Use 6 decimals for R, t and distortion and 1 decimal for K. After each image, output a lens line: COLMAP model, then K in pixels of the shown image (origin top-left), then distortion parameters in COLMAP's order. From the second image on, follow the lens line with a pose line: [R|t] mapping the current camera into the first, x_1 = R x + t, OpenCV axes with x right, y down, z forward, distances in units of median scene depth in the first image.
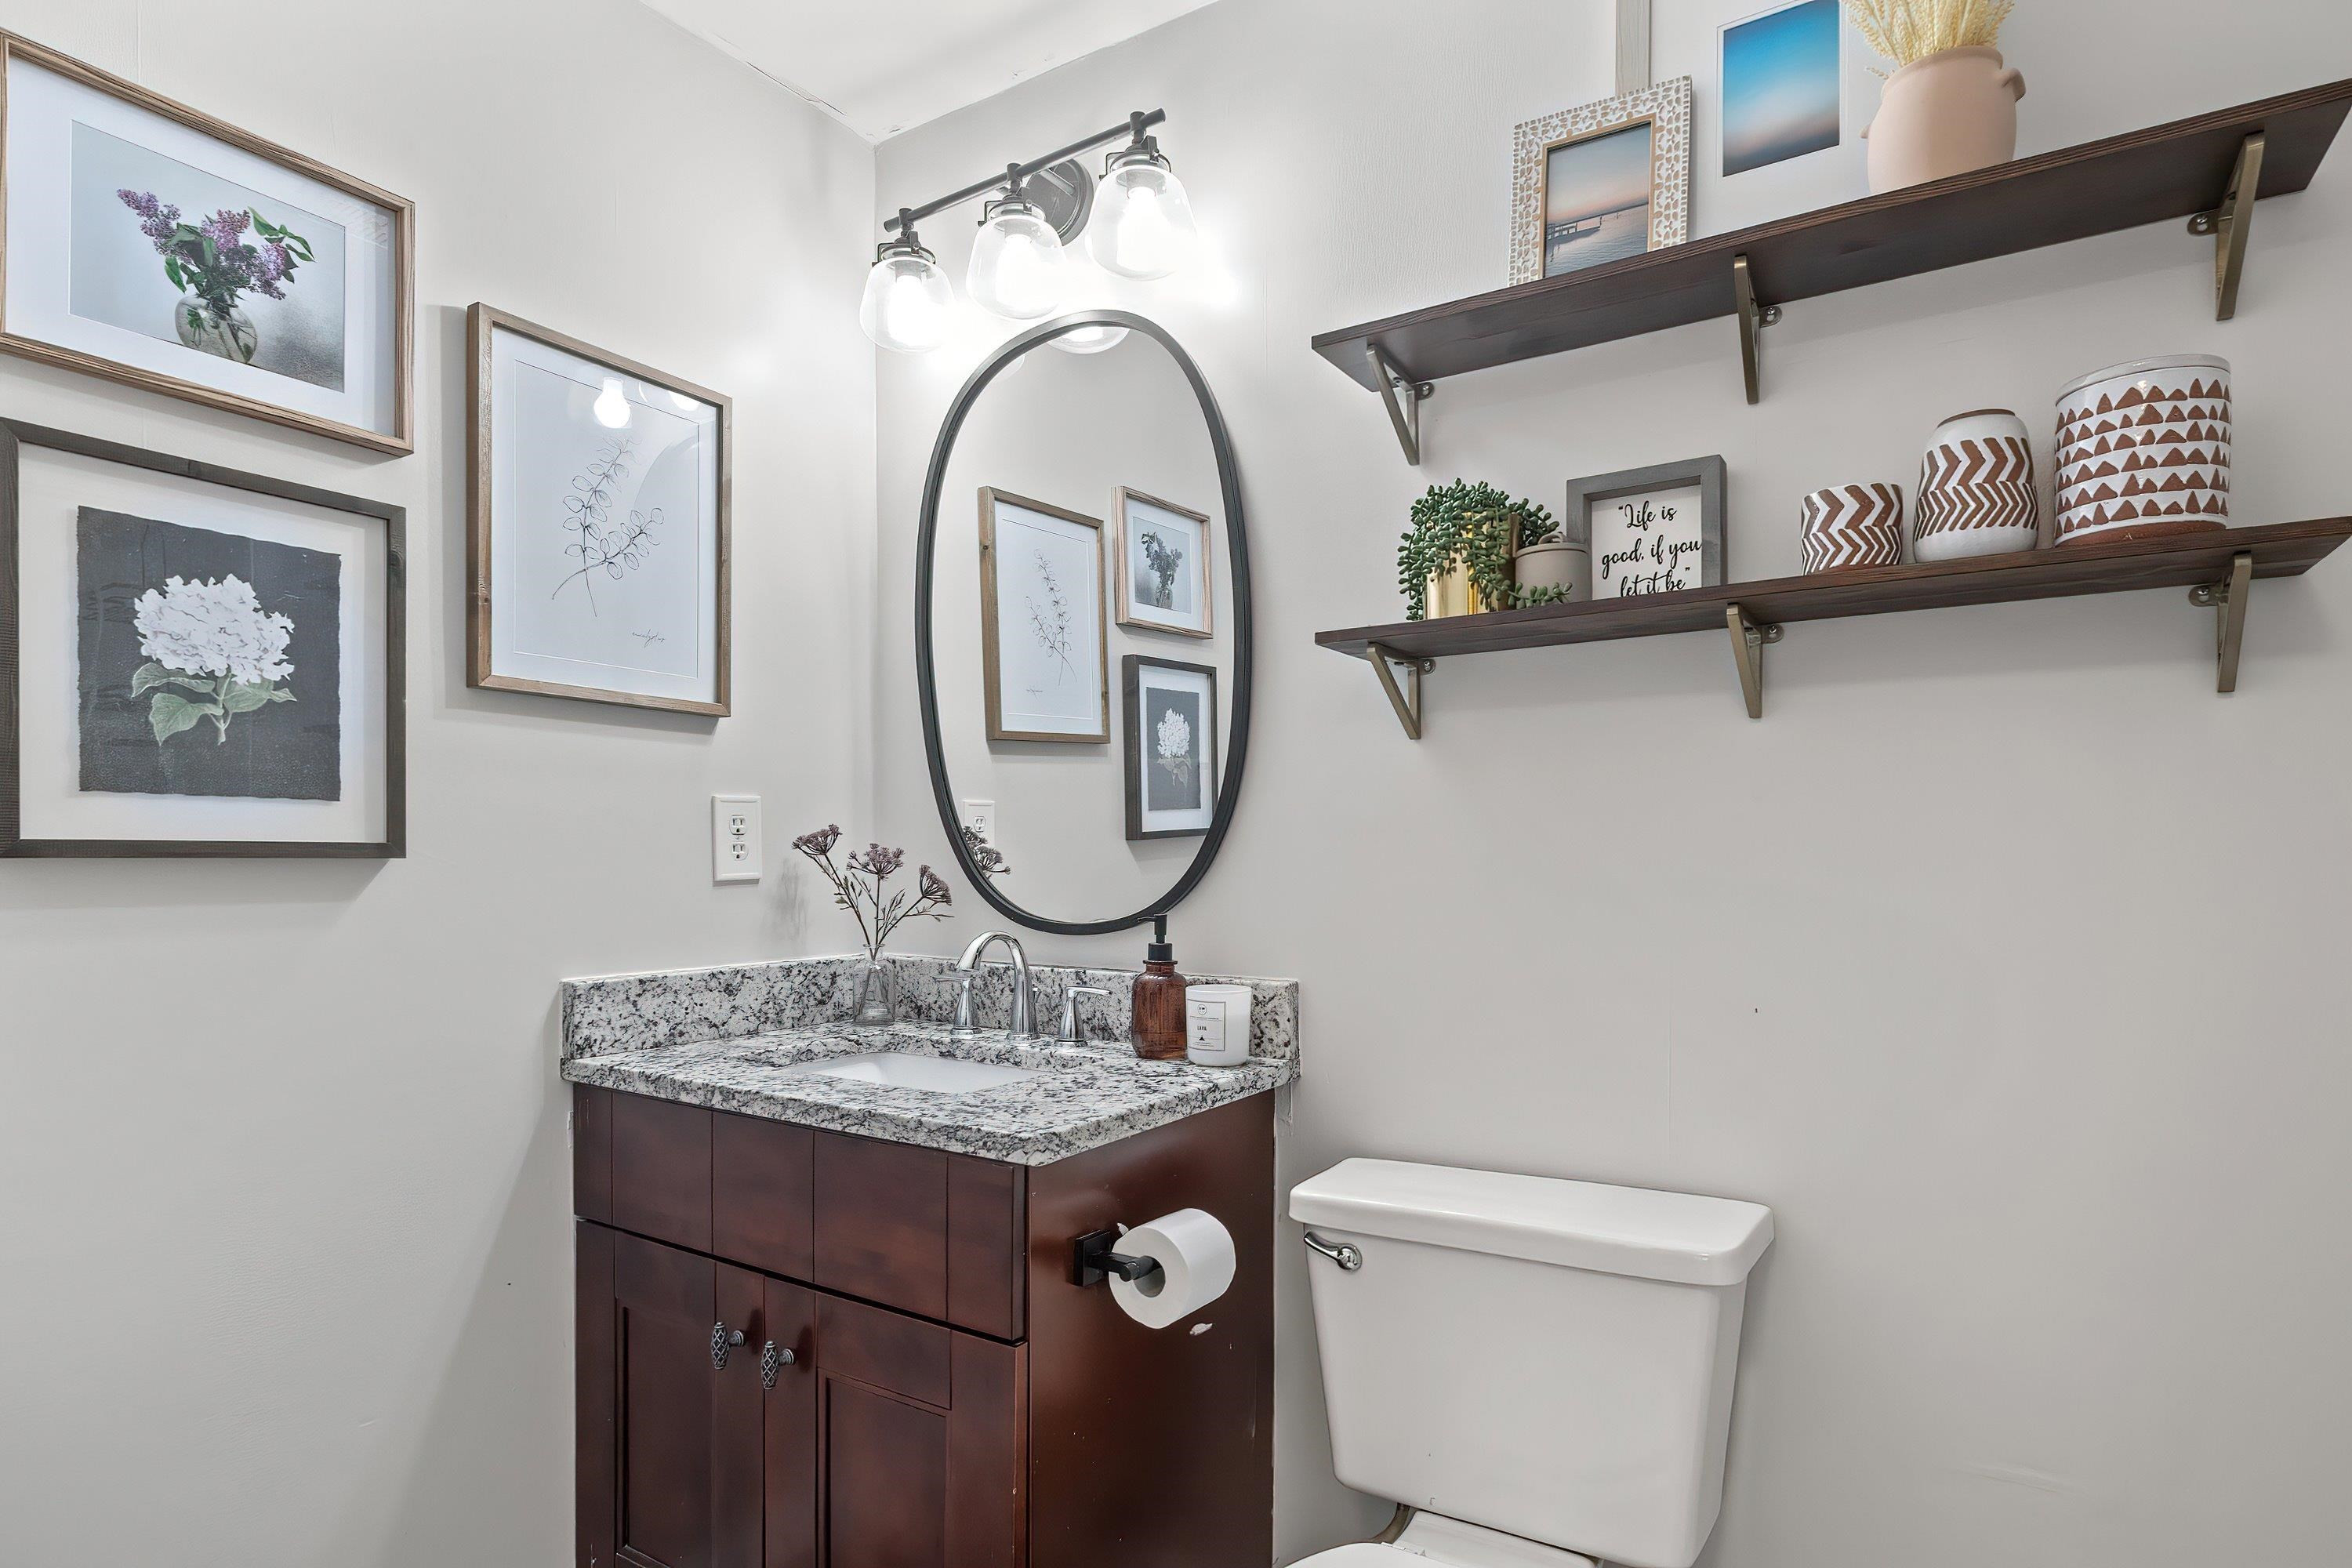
lens RADIAL K [[1206.6, 0, 1184.7], [0, 1206.6, 804.1], [0, 0, 1]] dist [-0.002913, -0.000517]
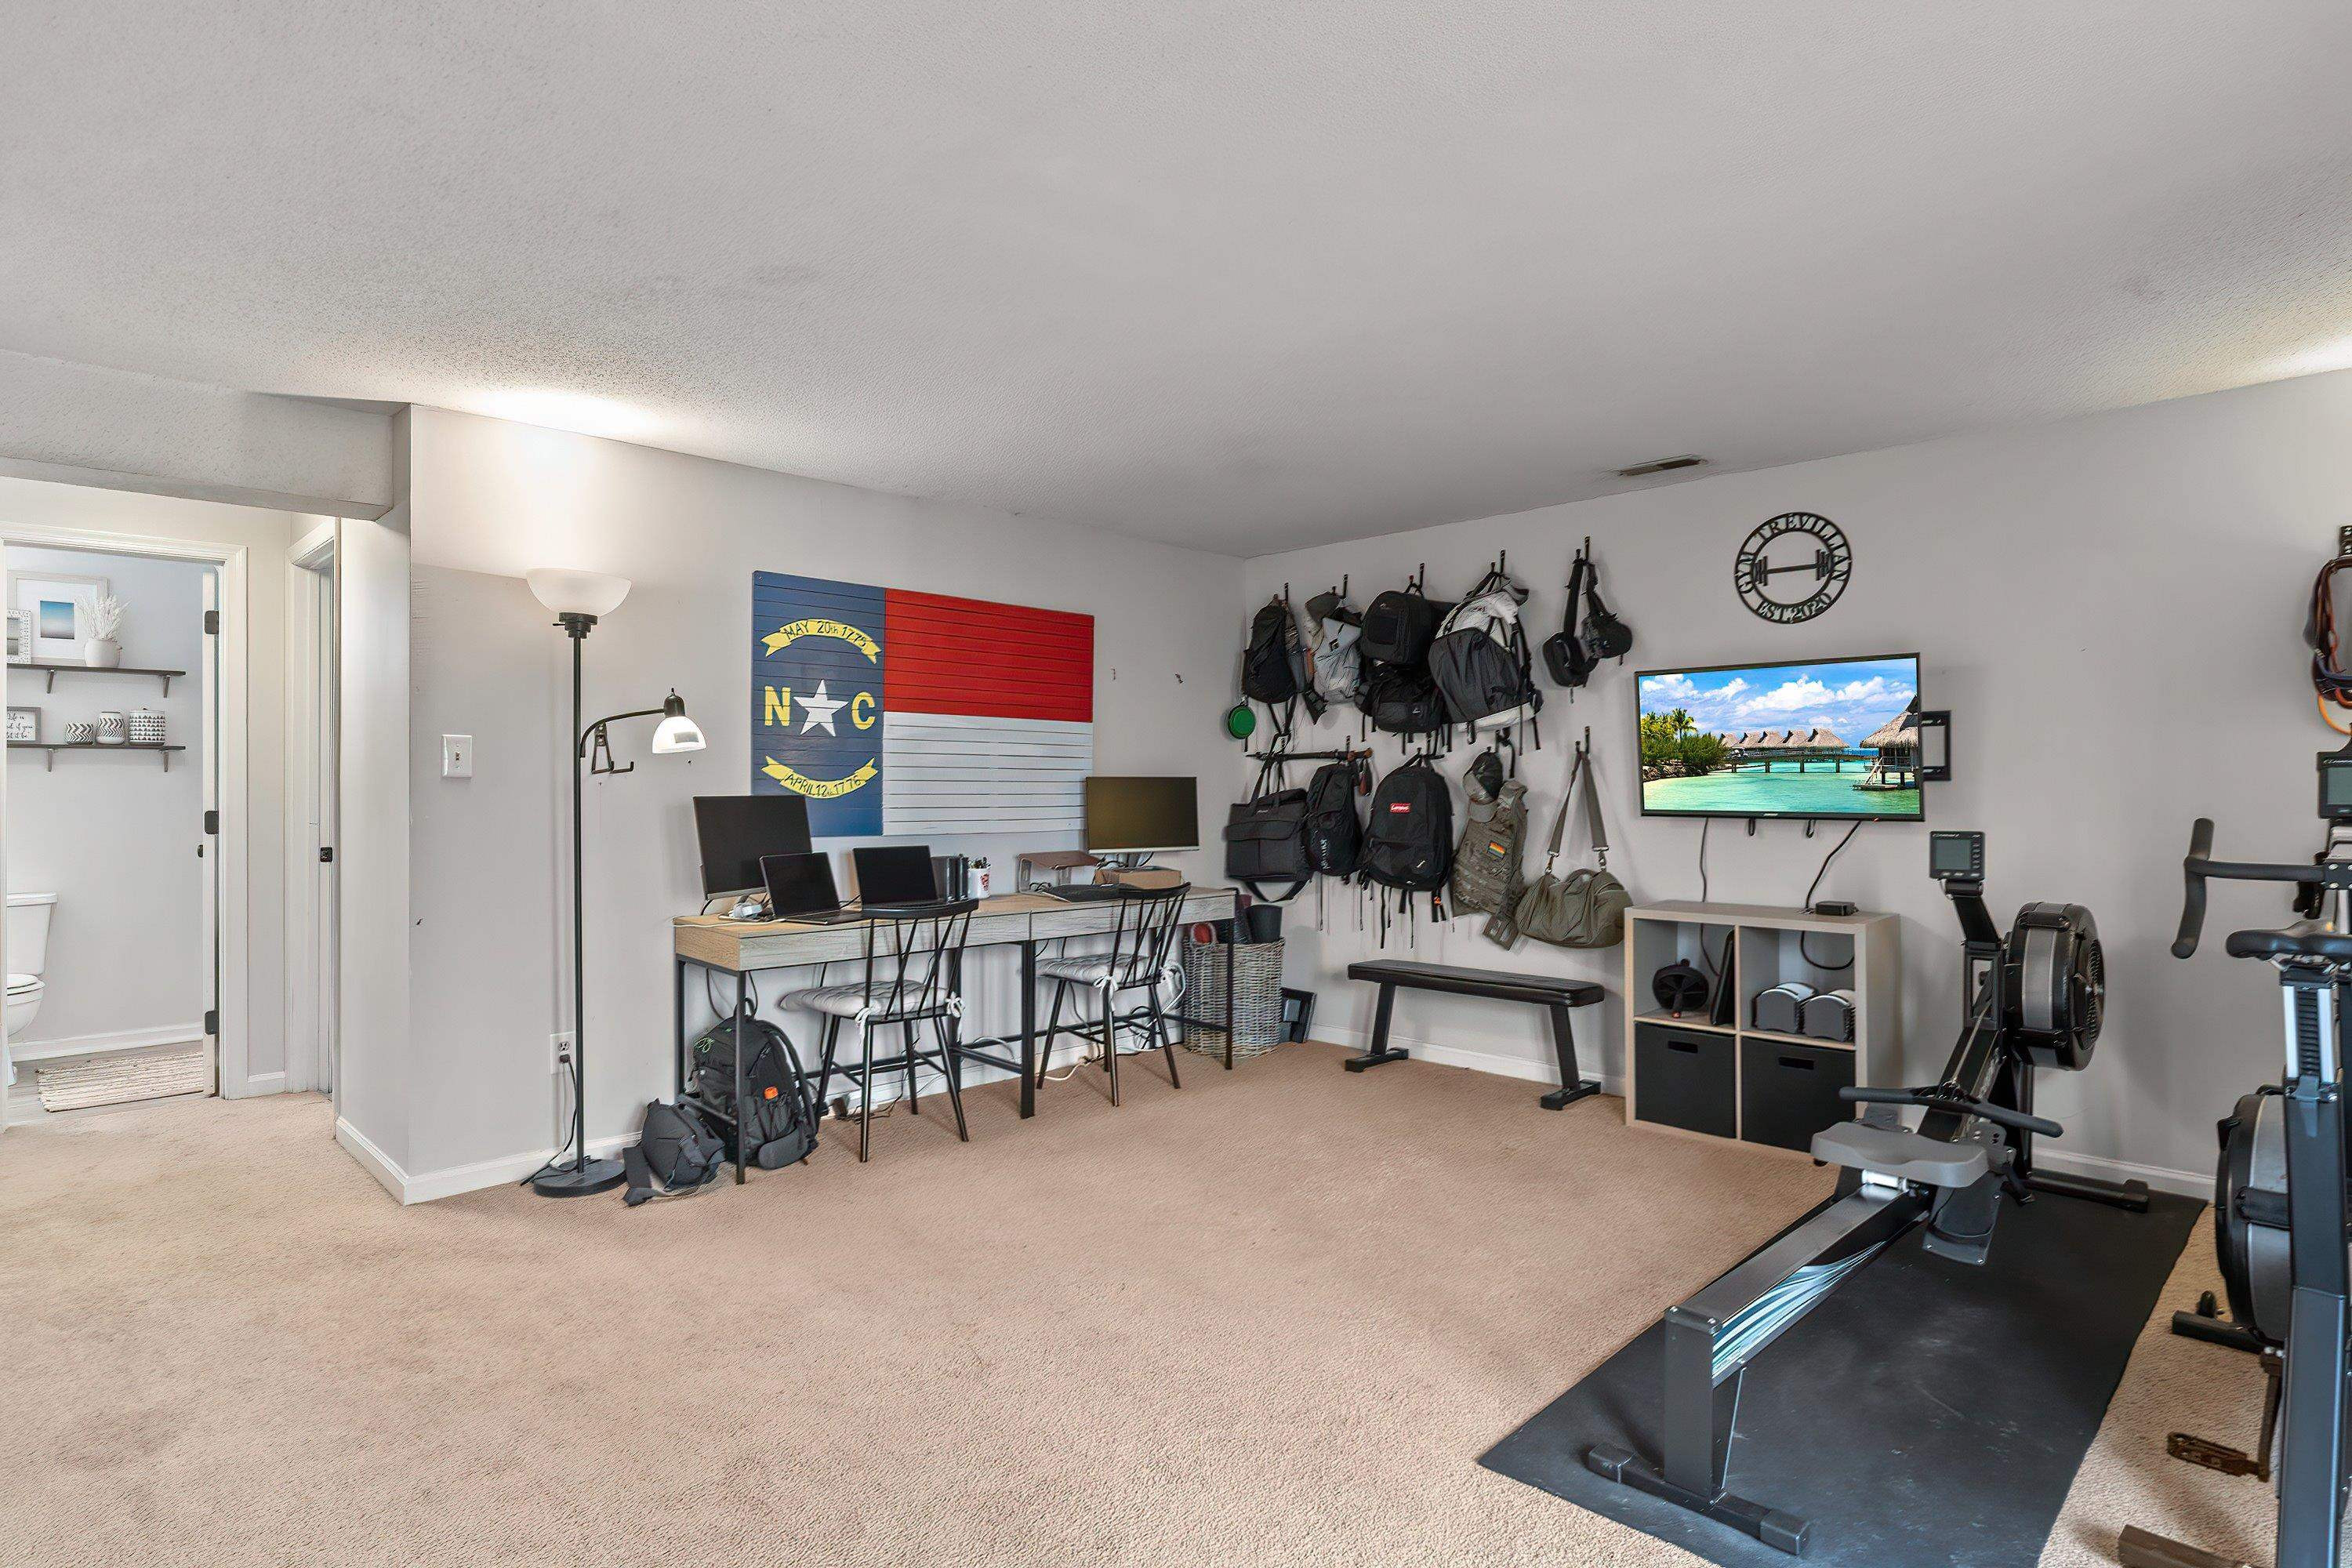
lens RADIAL K [[1164.8, 0, 1176.0], [0, 1164.8, 784.0], [0, 0, 1]] dist [-0.003026, -0.000543]
pose [[0.217227, -0.002857, 0.976117, -2.798784], [0.003791, 0.999991, 0.002083, -0.030410], [-0.976114, 0.003248, 0.217236, -3.943063]]
